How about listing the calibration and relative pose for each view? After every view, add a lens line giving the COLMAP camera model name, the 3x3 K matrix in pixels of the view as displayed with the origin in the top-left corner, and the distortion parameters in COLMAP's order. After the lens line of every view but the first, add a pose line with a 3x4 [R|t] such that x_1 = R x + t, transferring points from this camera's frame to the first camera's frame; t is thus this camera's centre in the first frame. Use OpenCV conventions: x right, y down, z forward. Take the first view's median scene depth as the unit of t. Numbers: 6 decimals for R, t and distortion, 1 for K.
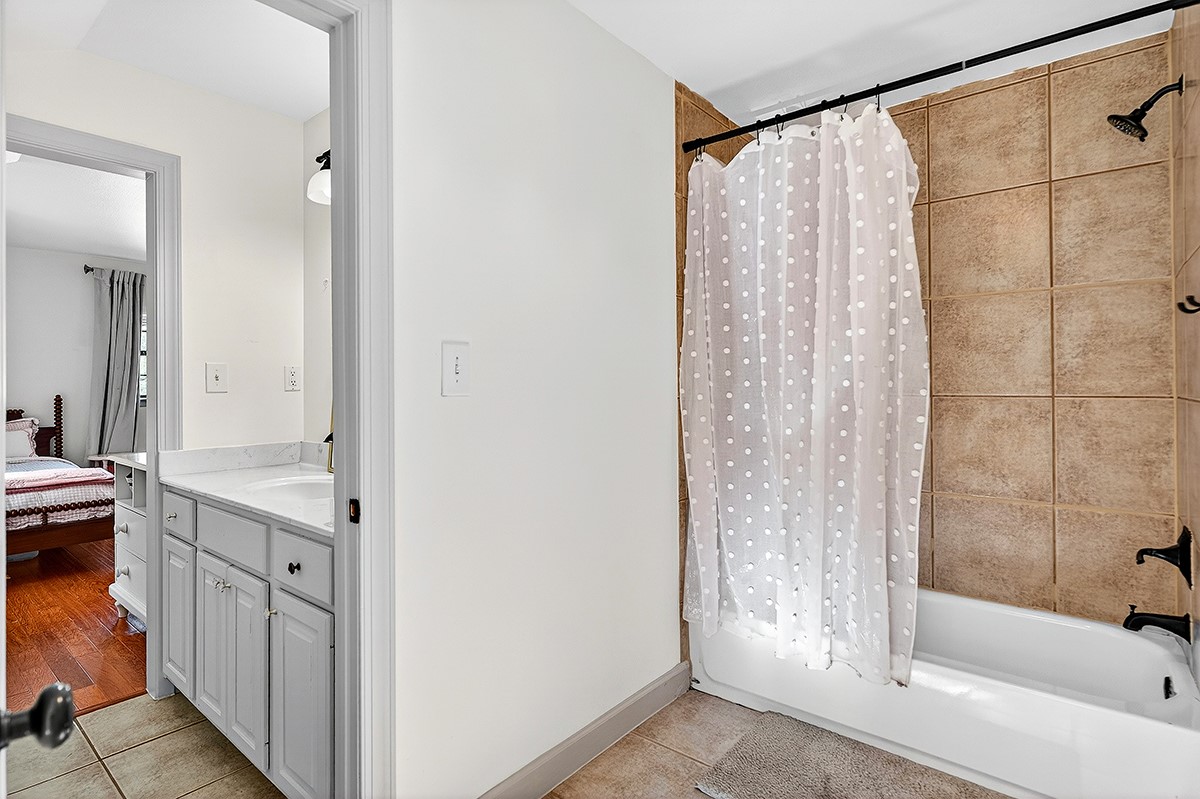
lens RADIAL K [[607.5, 0, 607.9], [0, 607.5, 381.6], [0, 0, 1]] dist [-0.004248, 0.000077]
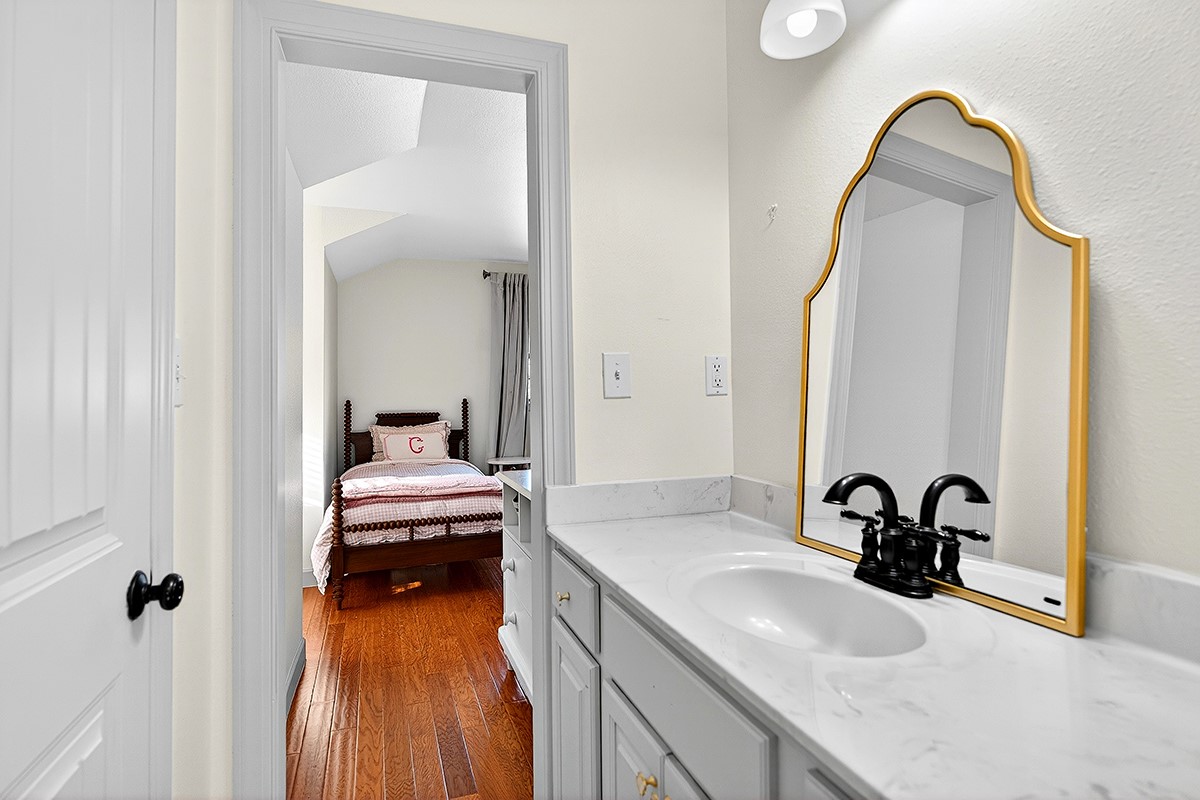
lens RADIAL K [[607.5, 0, 599.2], [0, 607.5, 395.0], [0, 0, 1]] dist [-0.004248, 0.000077]
pose [[0.854254, 0.000796, -0.519855, -0.231871], [0.007298, 0.999882, 0.013525, 0.004360], [0.519805, -0.015347, 0.854147, 0.311316]]
